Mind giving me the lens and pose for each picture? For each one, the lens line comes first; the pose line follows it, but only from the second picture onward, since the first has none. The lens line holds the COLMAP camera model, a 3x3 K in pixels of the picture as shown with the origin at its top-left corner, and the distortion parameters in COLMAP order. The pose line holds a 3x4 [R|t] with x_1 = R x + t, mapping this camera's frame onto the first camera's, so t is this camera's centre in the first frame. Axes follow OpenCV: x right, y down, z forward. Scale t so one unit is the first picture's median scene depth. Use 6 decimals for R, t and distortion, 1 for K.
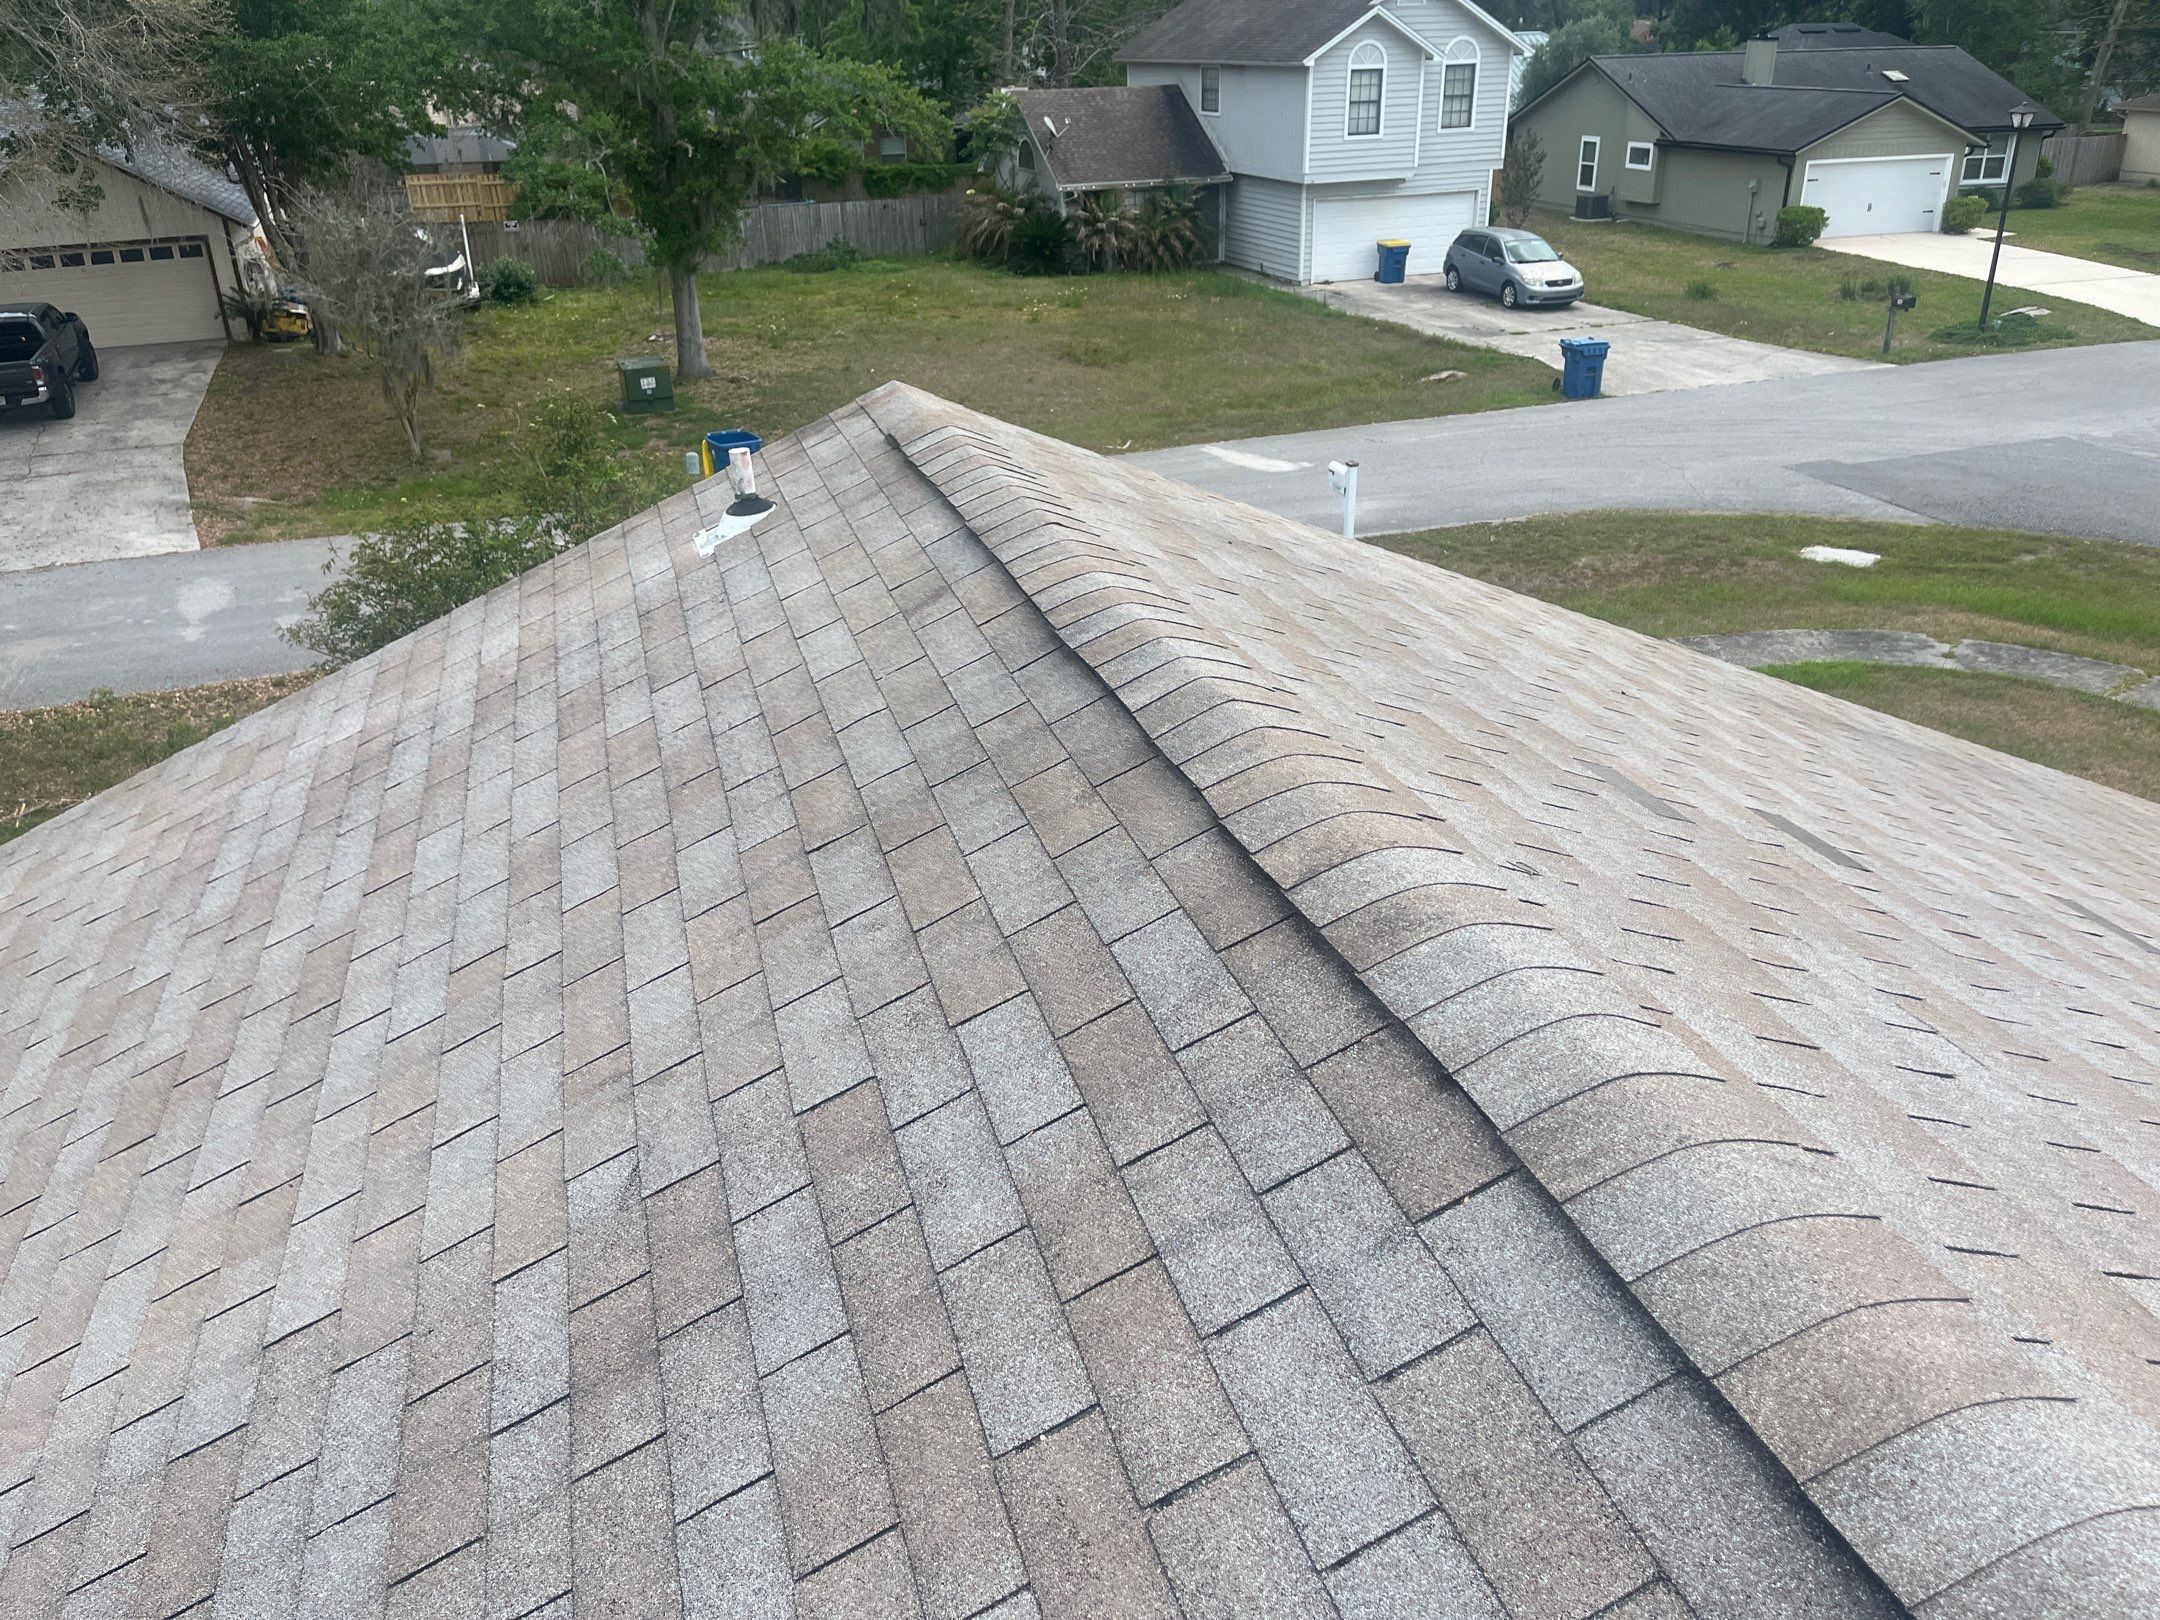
lens RADIAL K [[1744.7, 0, 1080.0], [0, 1744.7, 810.0], [0, 0, 1]] dist [0.051566, -0.114940]
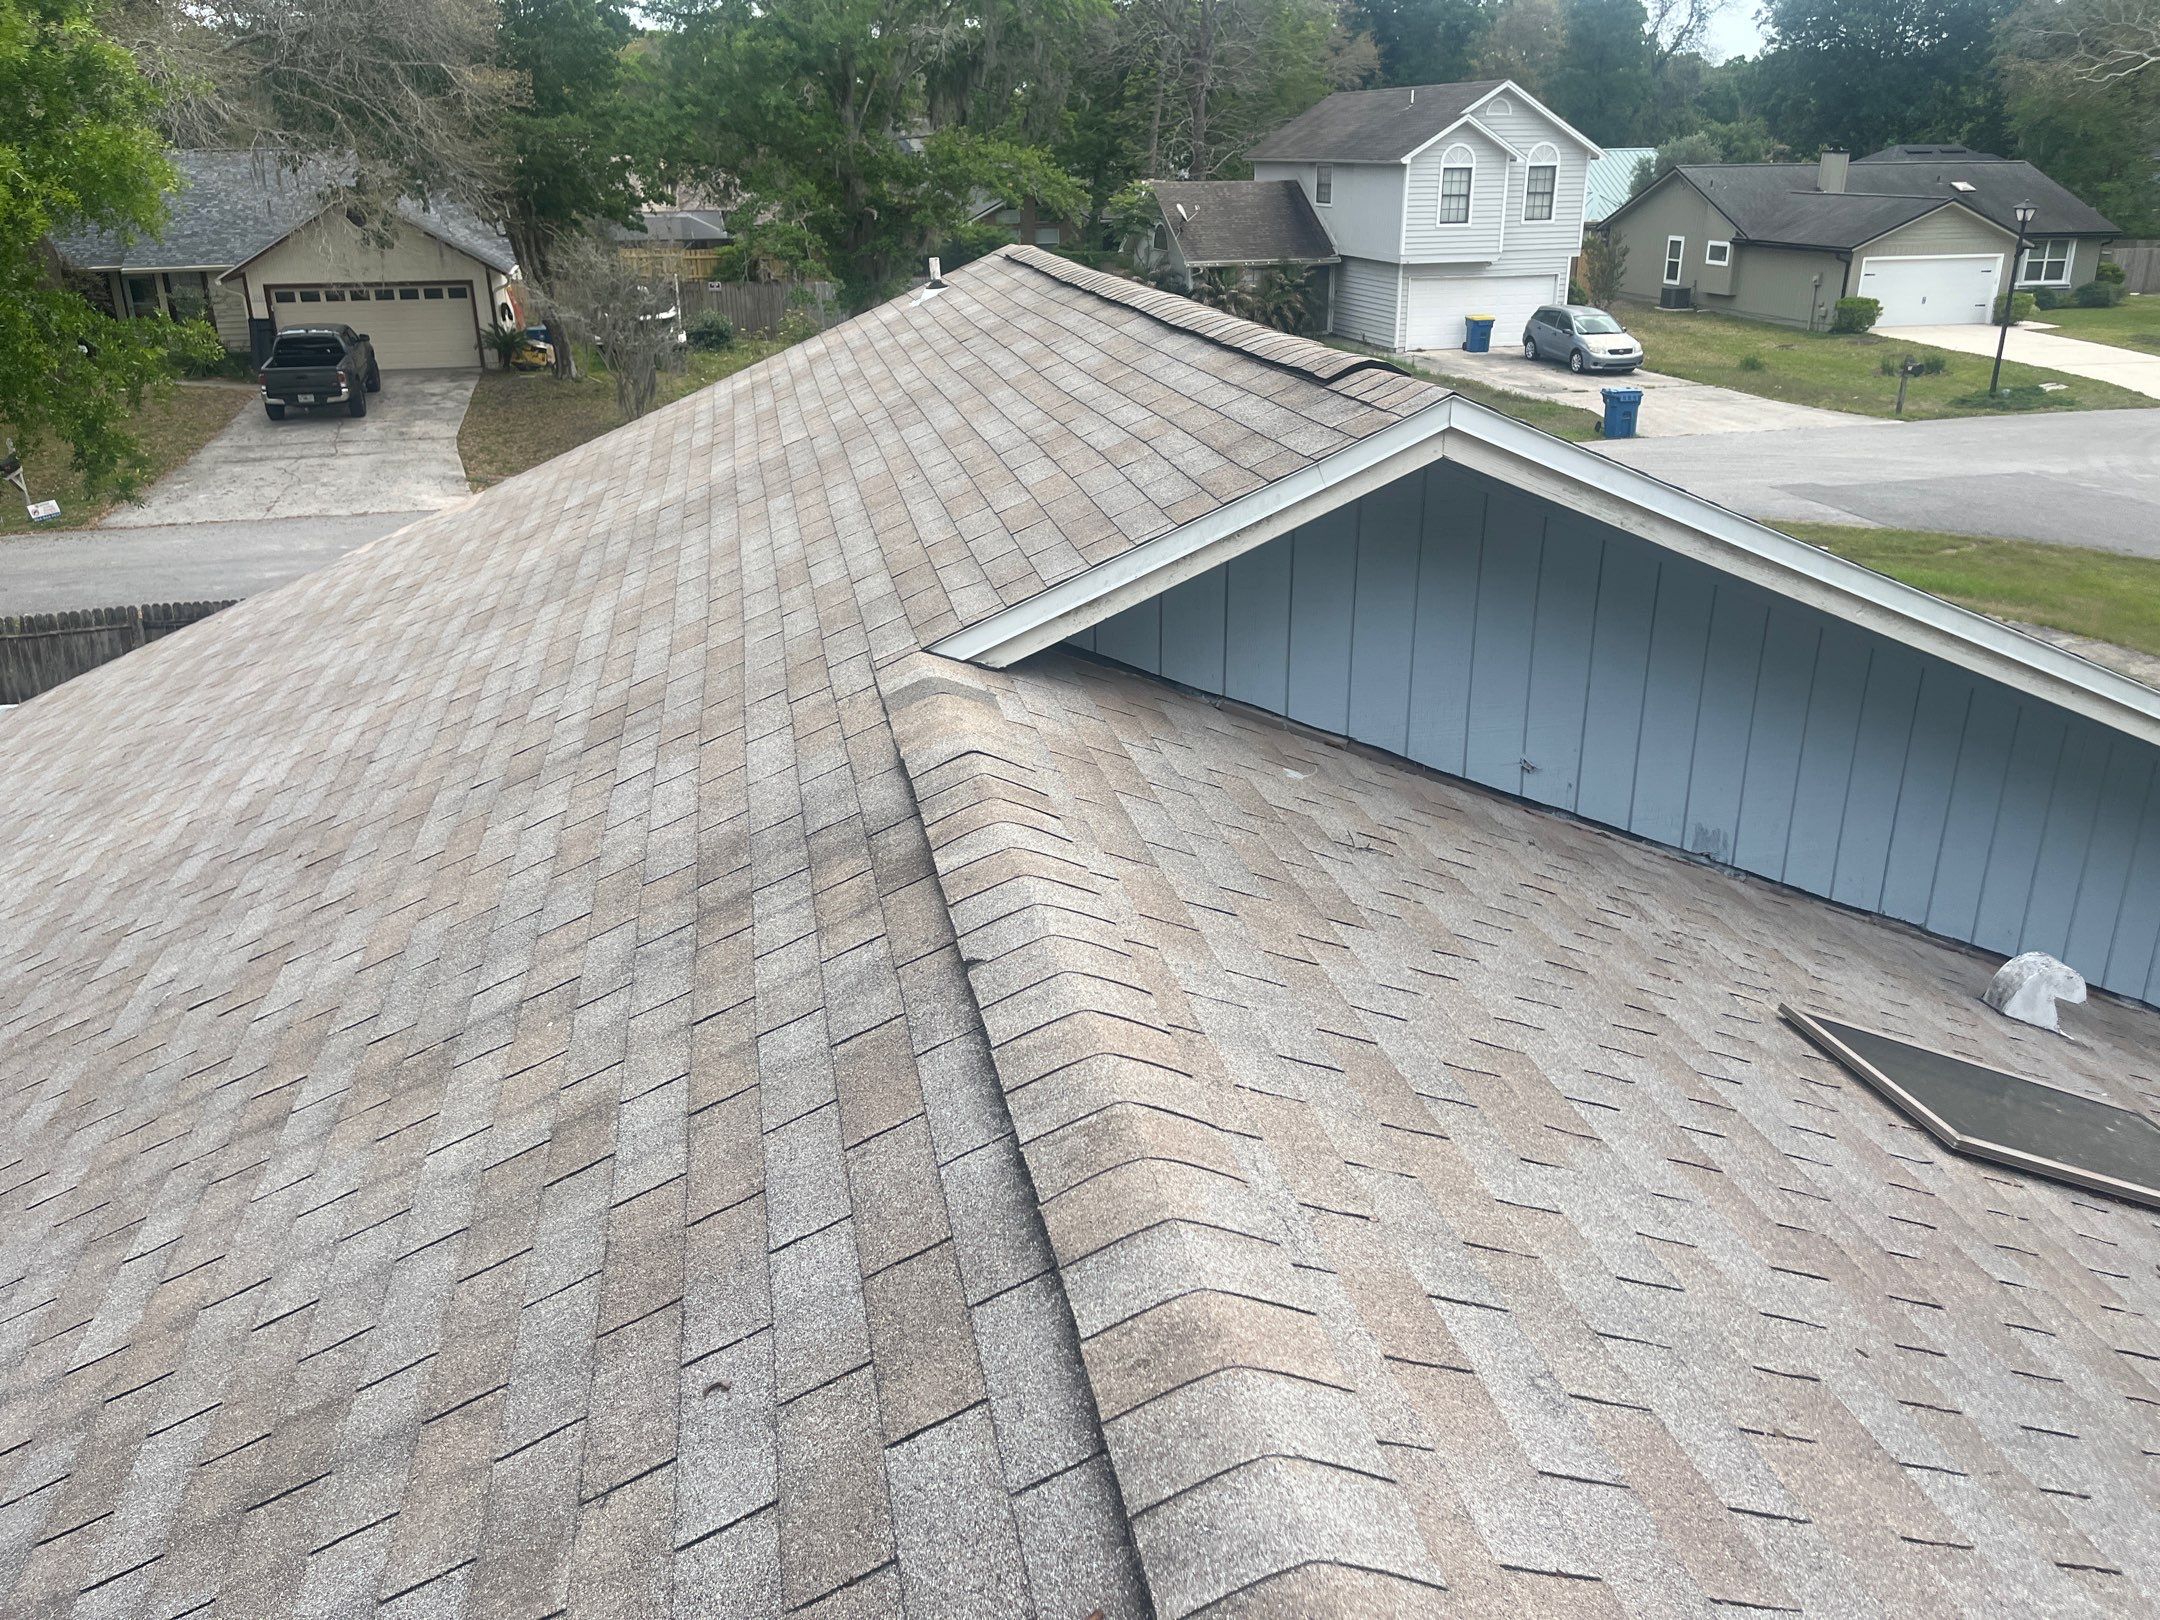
lens RADIAL K [[1826.4, 0, 1100.6], [0, 1826.4, 803.0], [0, 0, 1]] dist [-0.002264, -0.013905]
pose [[0.996953, 0.040305, -0.066781, 0.027909], [-0.045262, 0.996196, -0.074466, 0.093829], [0.063526, 0.077262, 0.994985, -0.175127]]
